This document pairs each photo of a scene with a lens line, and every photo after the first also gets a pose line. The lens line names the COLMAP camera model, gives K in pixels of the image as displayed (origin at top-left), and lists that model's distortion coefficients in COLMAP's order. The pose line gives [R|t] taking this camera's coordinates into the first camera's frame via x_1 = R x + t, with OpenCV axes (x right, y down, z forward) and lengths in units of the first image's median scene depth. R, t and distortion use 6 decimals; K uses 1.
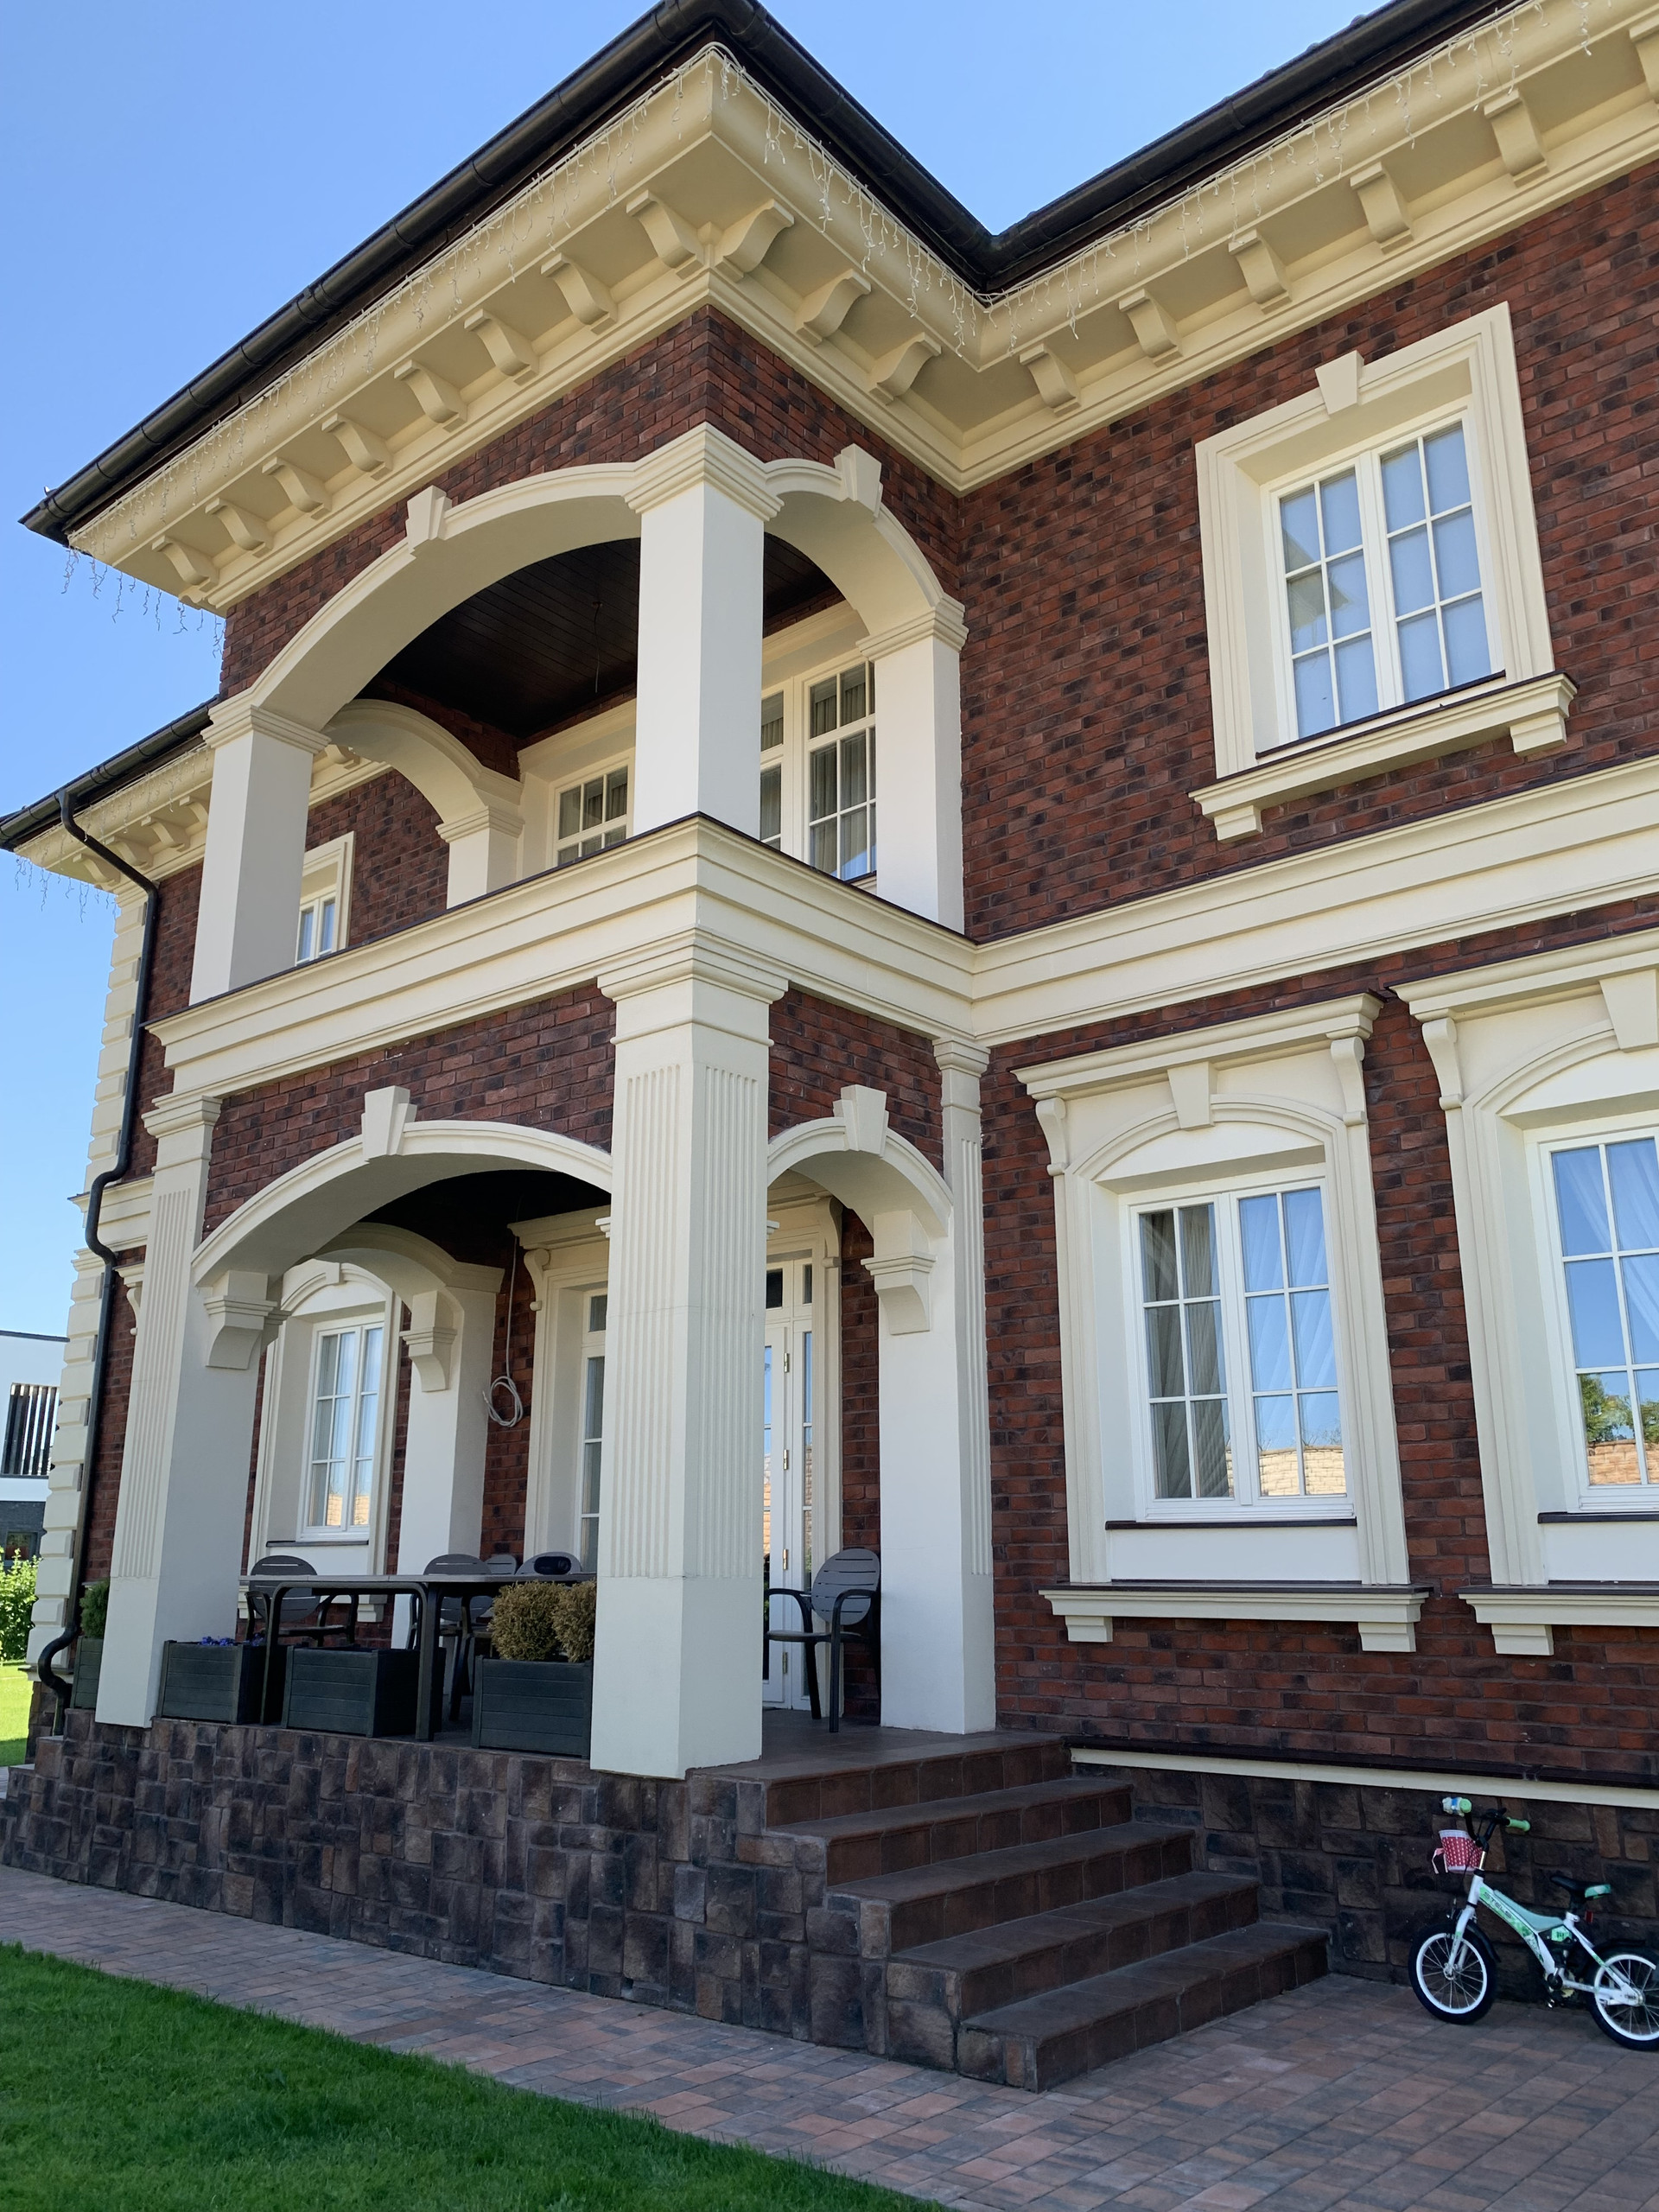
lens RADIAL K [[1692.0, 0, 829.5], [0, 1692.0, 1106.0], [0, 0, 1]] dist [-0.004539, 0.033721]
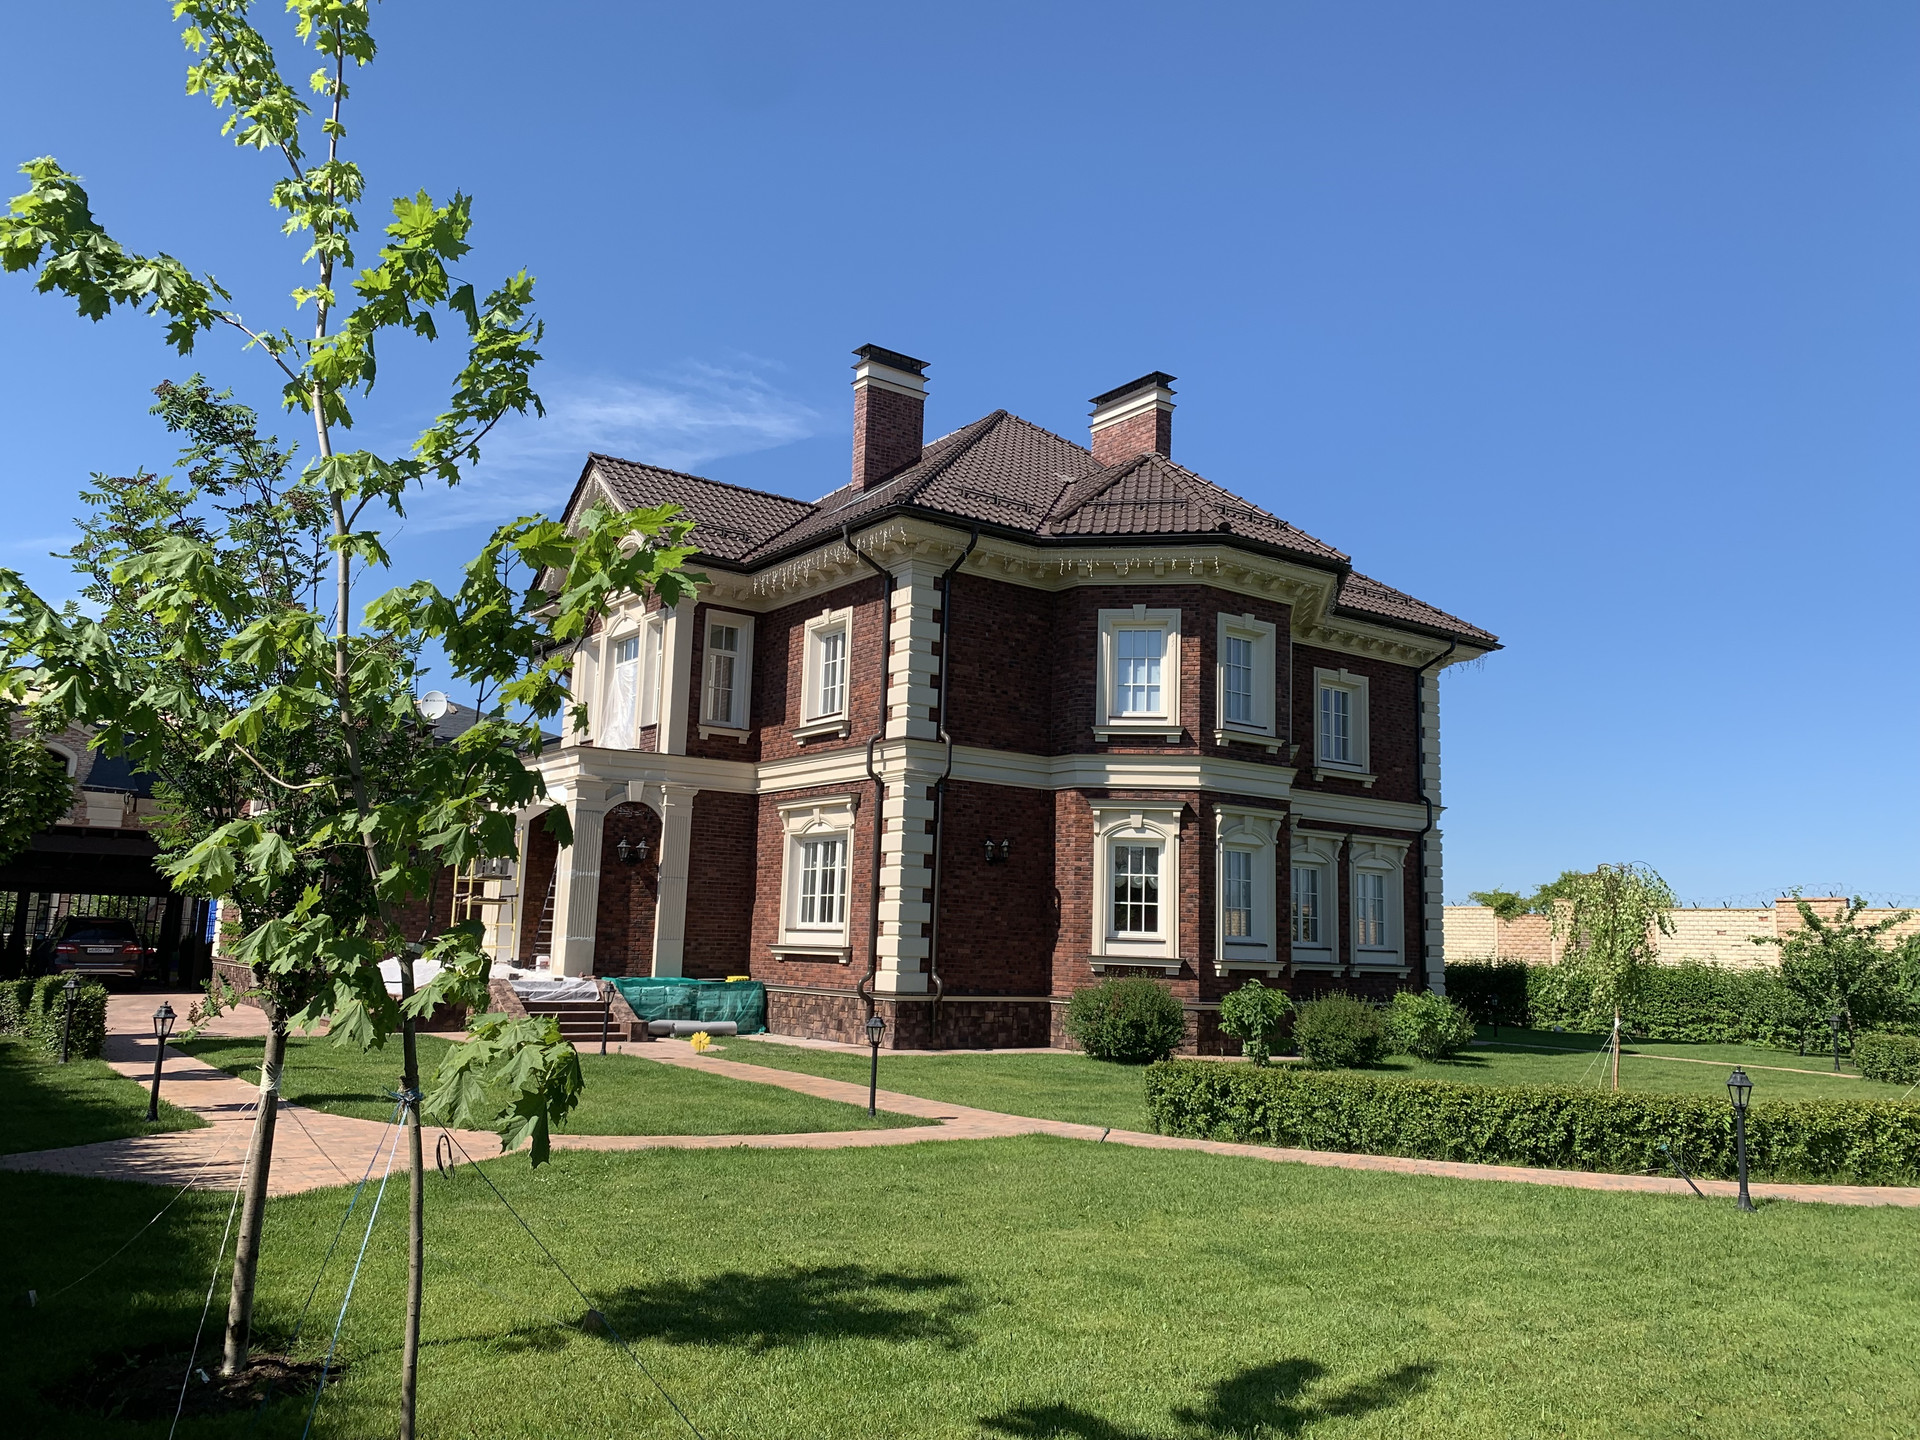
lens RADIAL K [[1468.6, 0, 964.0], [0, 1468.6, 726.9], [0, 0, 1]] dist [-0.004539, 0.033721]
pose [[0.234712, 0.154611, 0.959690, -3.512738], [-0.287624, 0.954108, -0.083367, 0.264854], [-0.928538, -0.256463, 0.268411, 0.934133]]
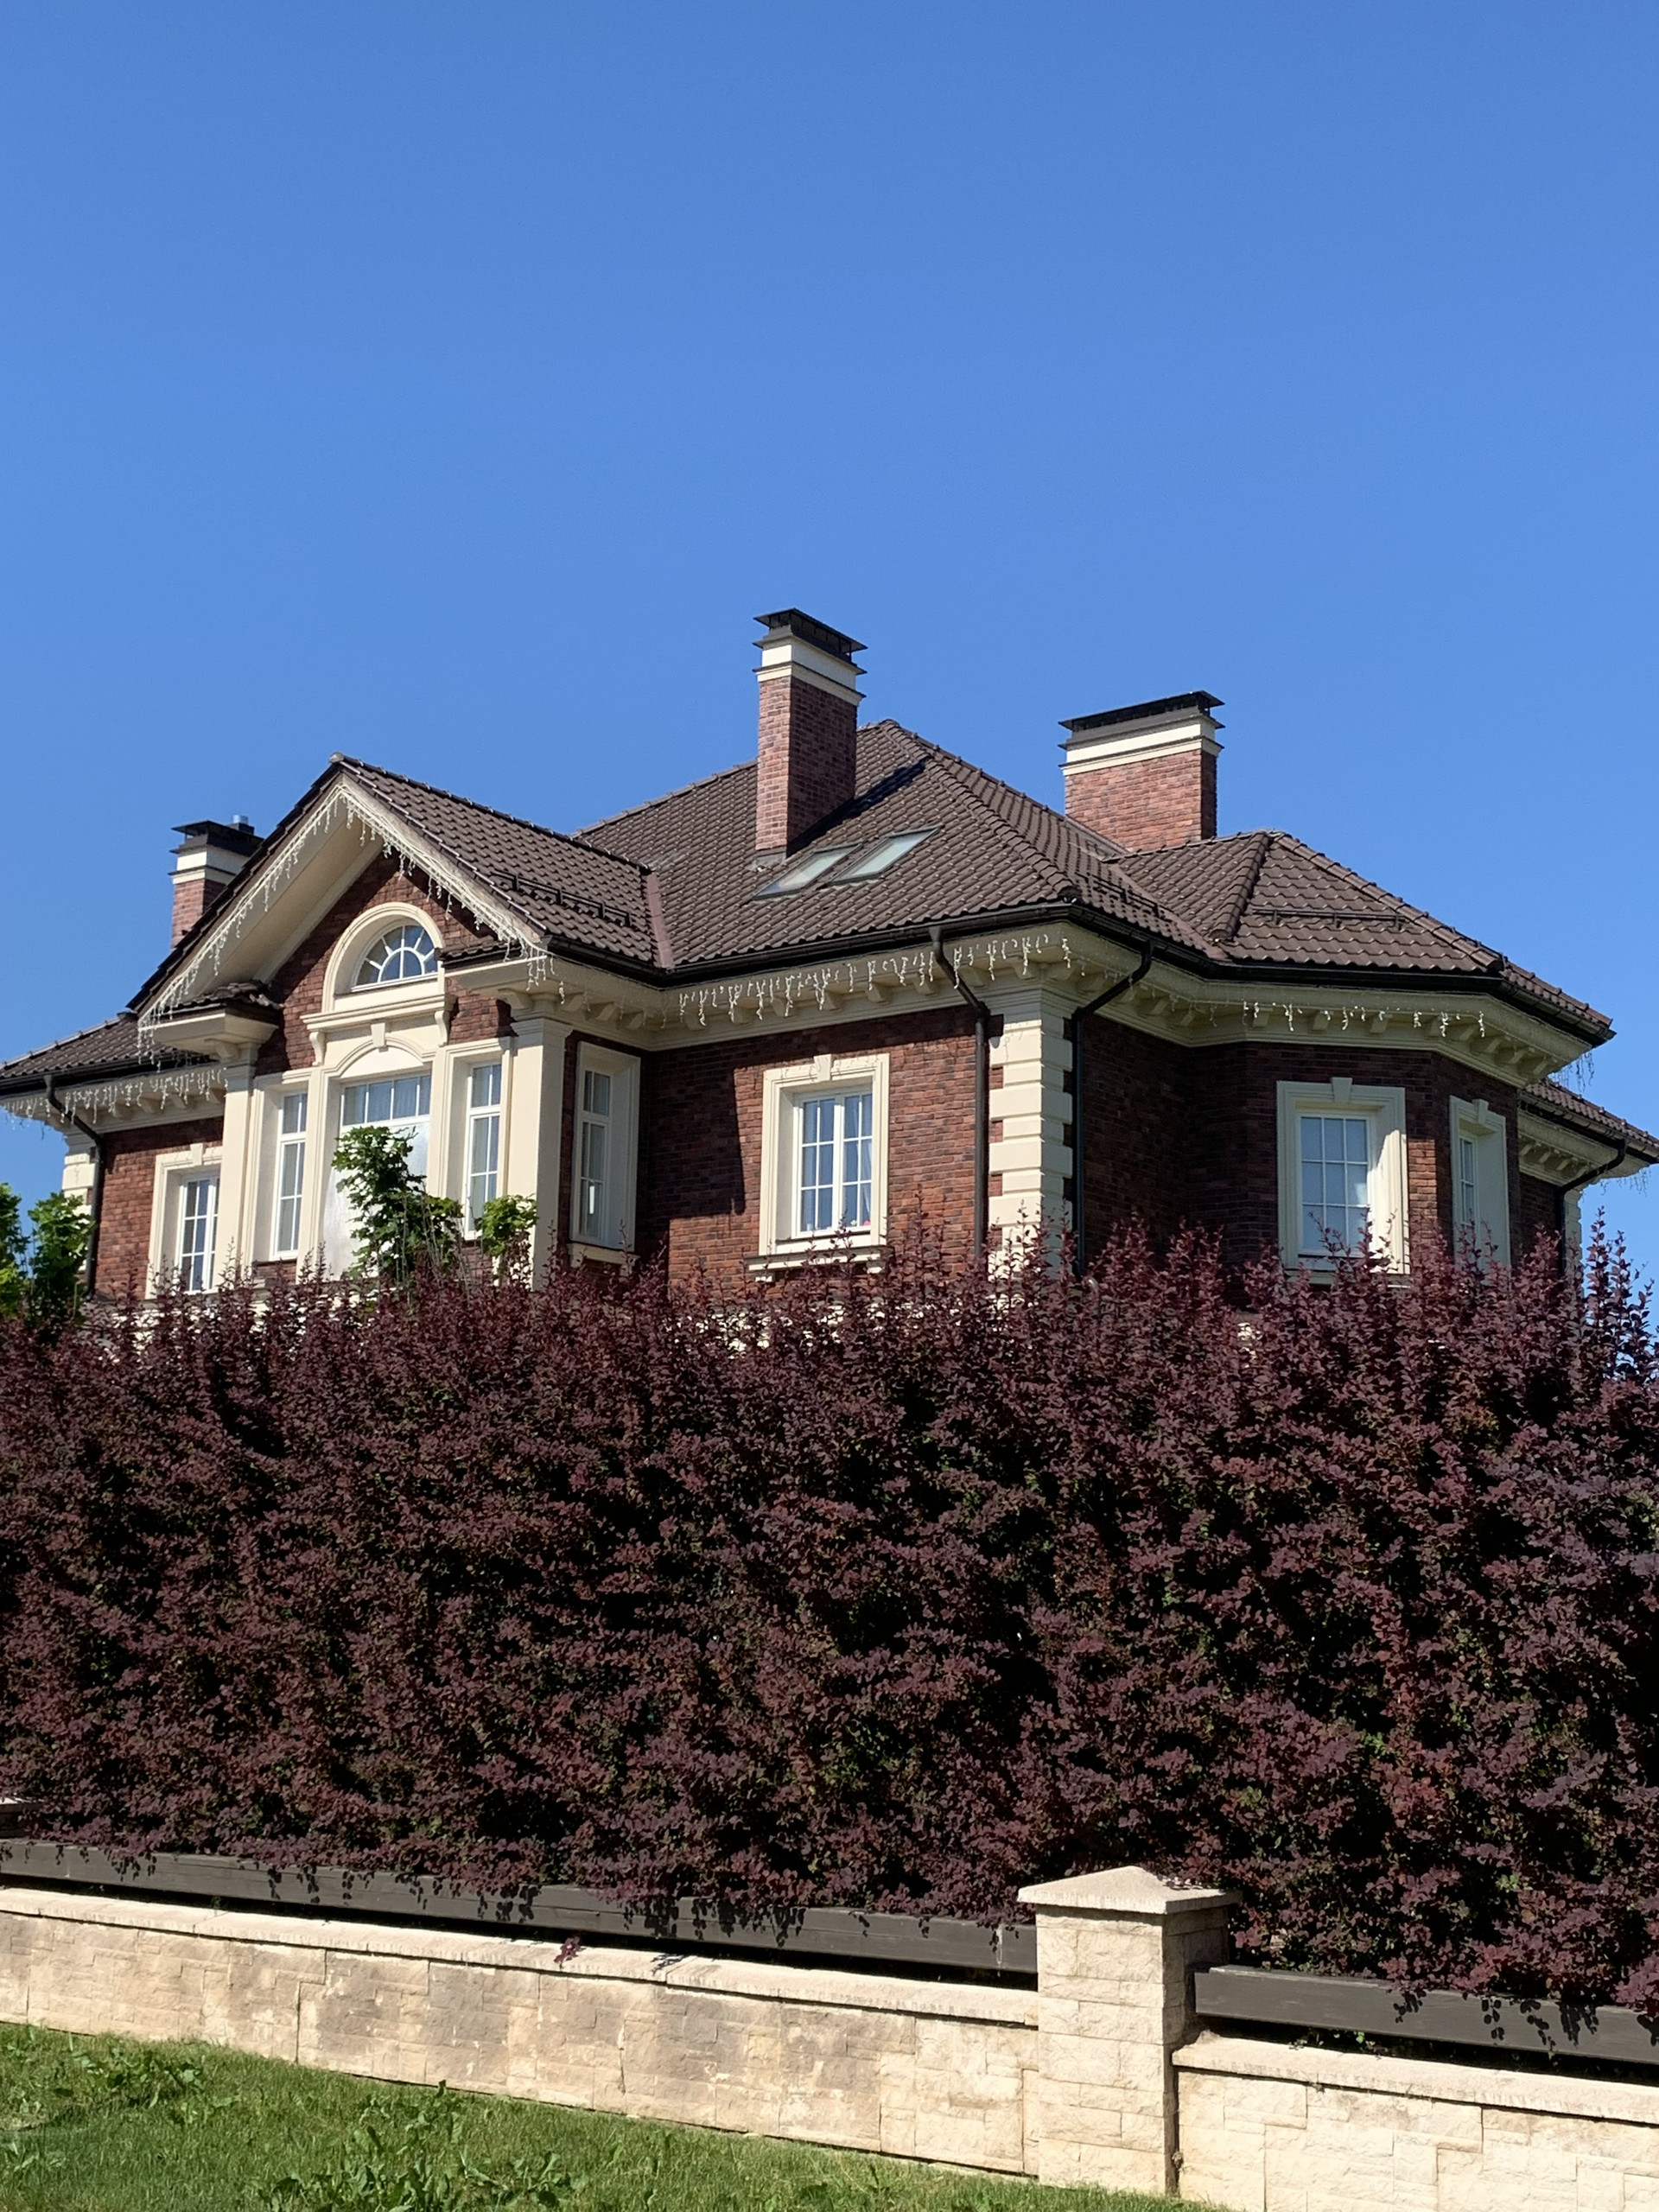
lens RADIAL K [[2749.3, 0, 829.5], [0, 2749.3, 1106.0], [0, 0, 1]] dist [0.008645, 0.002138]
pose [[-0.035348, 0.208752, 0.977330, -4.013281], [-0.287617, 0.934441, -0.209993, 0.637908], [-0.957093, -0.288519, 0.027010, 1.989726]]
